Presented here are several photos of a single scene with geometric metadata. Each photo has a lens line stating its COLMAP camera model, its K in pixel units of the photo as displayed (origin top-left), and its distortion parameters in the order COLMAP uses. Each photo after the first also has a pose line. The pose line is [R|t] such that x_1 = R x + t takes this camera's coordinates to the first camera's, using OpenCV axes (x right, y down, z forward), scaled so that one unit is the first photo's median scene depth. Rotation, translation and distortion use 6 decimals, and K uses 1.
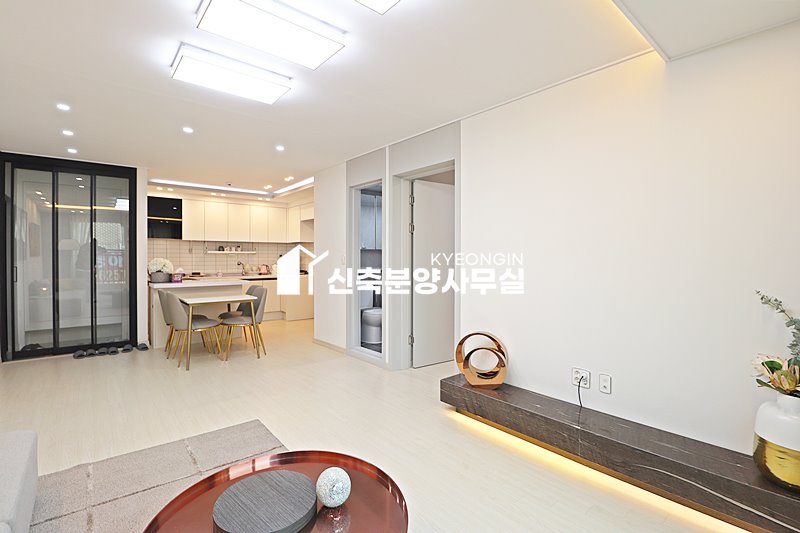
lens RADIAL K [[369.7, 0, 399.0], [0, 369.7, 259.9], [0, 0, 1]] dist [0.002209, -0.013168]
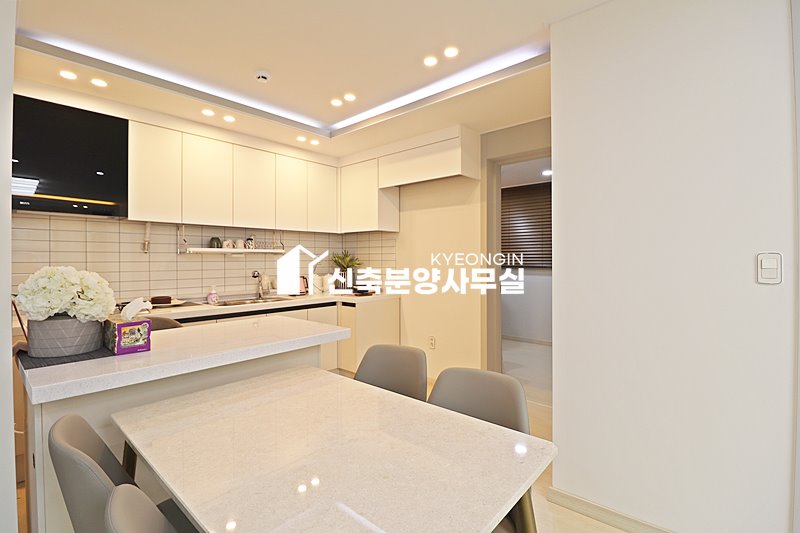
lens RADIAL K [[369.7, 0, 399.0], [0, 369.7, 259.9], [0, 0, 1]] dist [0.002209, -0.013168]
pose [[0.988346, -0.006271, 0.152093, -0.332620], [0.007111, 0.999962, -0.004980, -0.004866], [-0.152056, 0.006004, 0.988354, 0.520589]]
